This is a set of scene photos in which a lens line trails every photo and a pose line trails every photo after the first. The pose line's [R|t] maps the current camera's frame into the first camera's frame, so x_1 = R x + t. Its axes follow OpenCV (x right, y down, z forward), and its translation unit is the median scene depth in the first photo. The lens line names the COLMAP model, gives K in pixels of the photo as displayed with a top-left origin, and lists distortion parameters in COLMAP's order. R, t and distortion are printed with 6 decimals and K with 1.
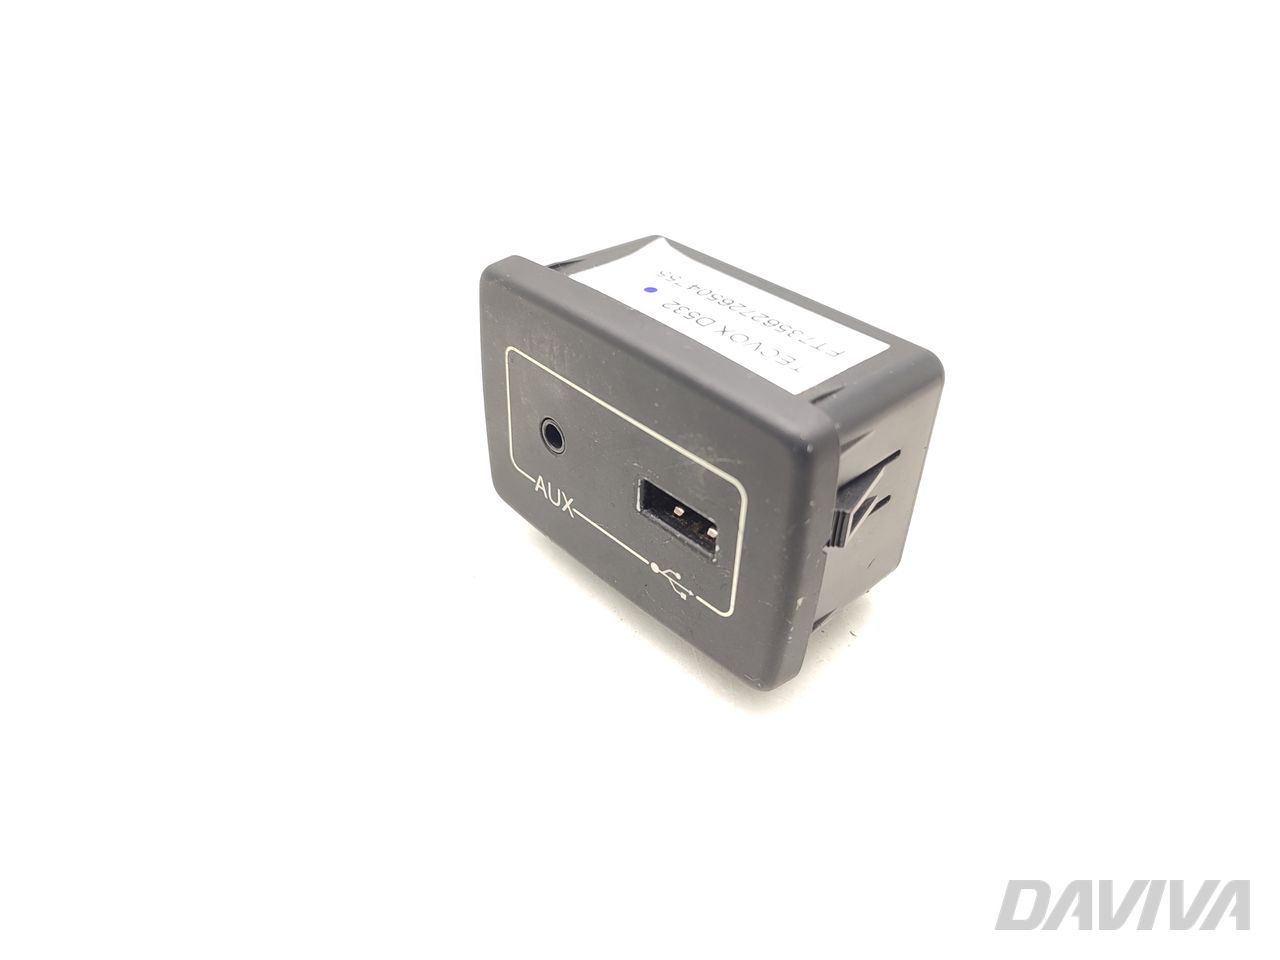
lens RADIAL K [[970.7, 0, 640.0], [0, 970.7, 480.0], [0, 0, 1]] dist [0.055936, 0.000102]
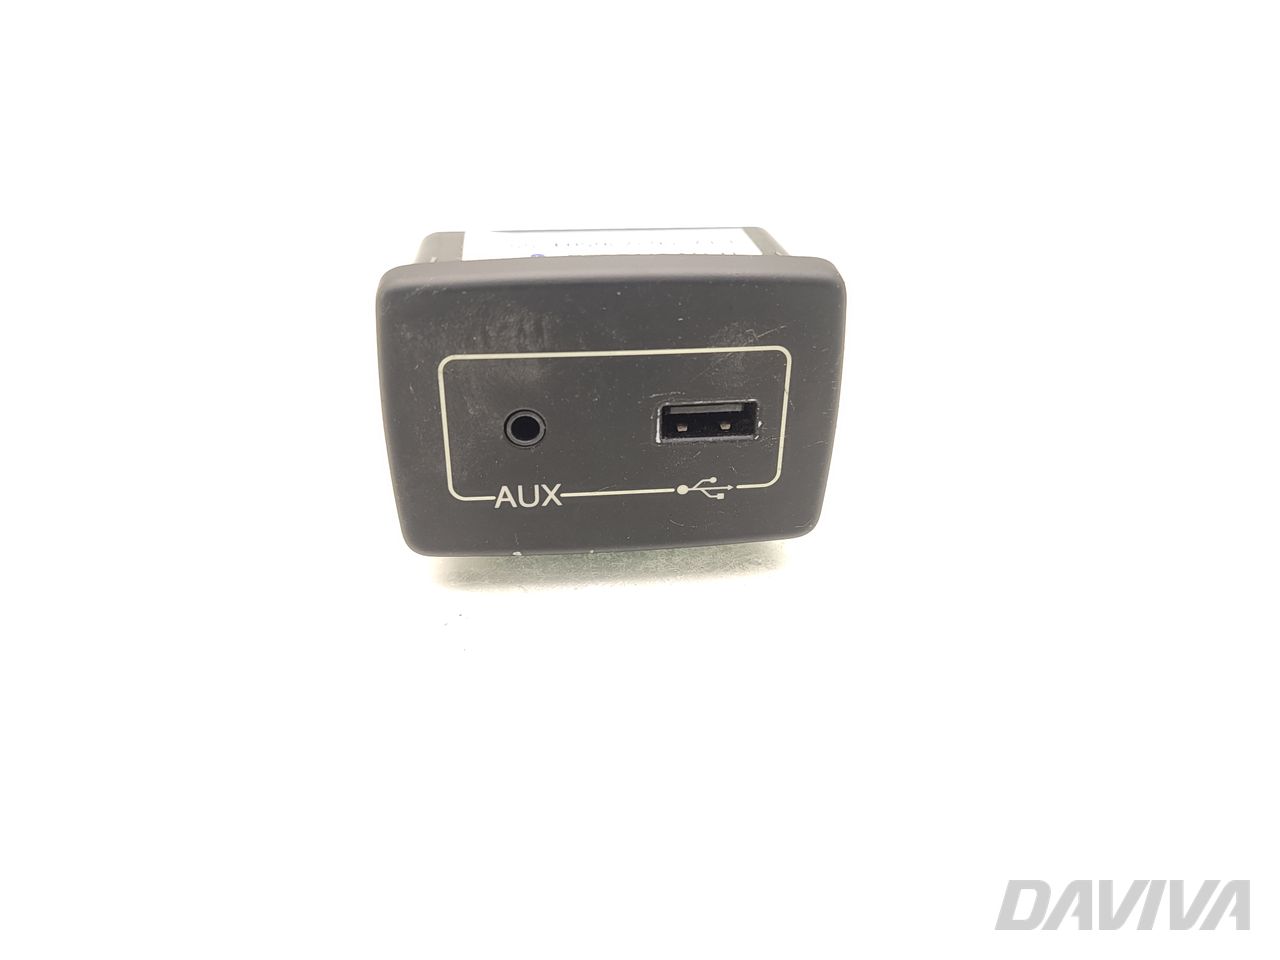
lens RADIAL K [[970.7, 0, 640.0], [0, 970.7, 480.0], [0, 0, 1]] dist [0.055936, 0.000102]
pose [[0.600337, -0.419841, 0.680683, -0.723625], [0.472085, 0.873052, 0.122131, -0.067981], [-0.645547, 0.248020, 0.722326, 0.281178]]
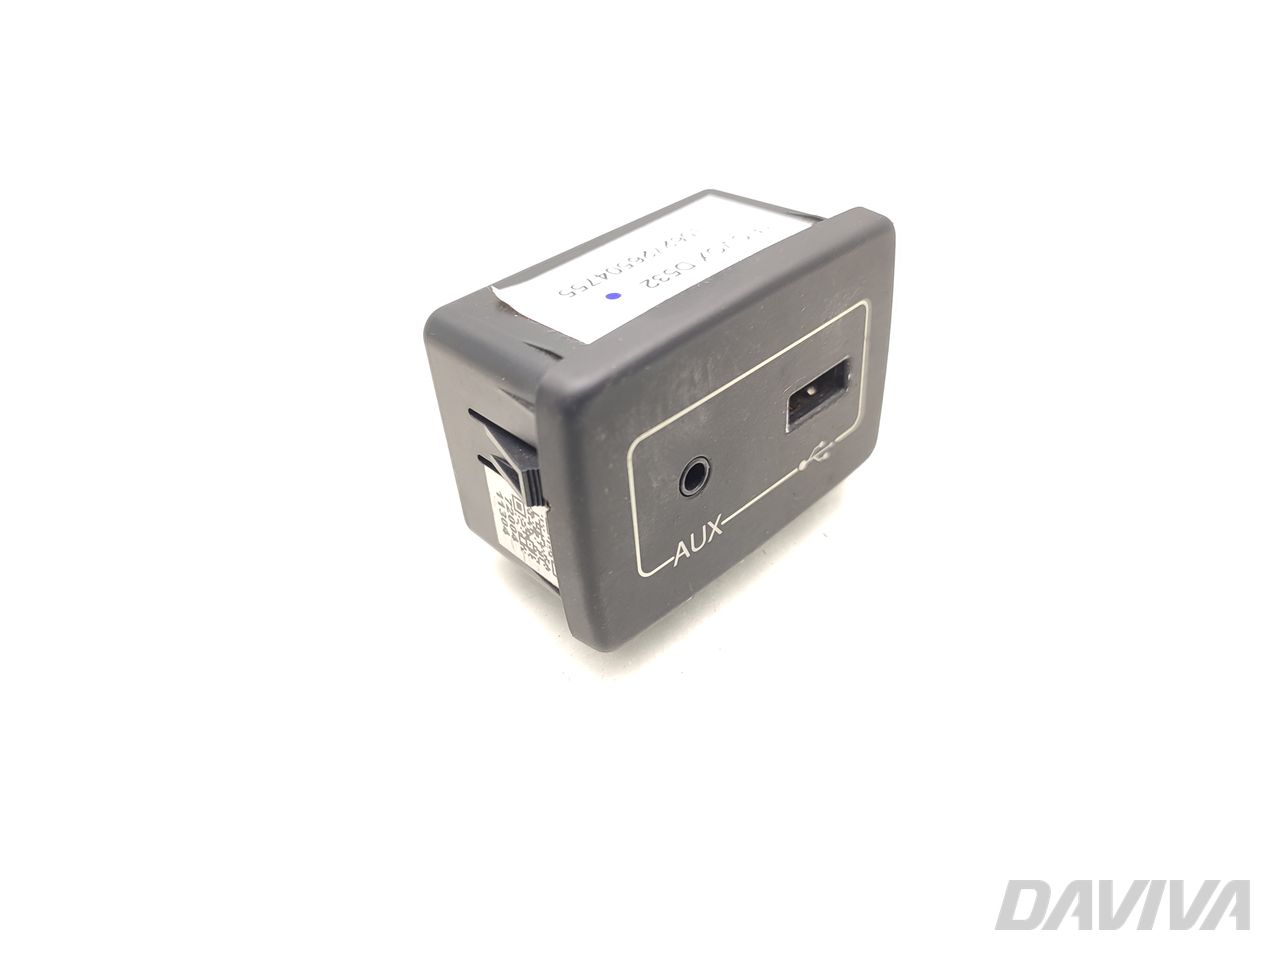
lens RADIAL K [[970.7, 0, 640.0], [0, 970.7, 480.0], [0, 0, 1]] dist [0.055936, 0.000102]
pose [[-0.012602, -0.636143, 0.771468, -0.816945], [0.640549, 0.587302, 0.494746, -0.542290], [-0.767814, 0.500398, 0.400080, 0.731257]]
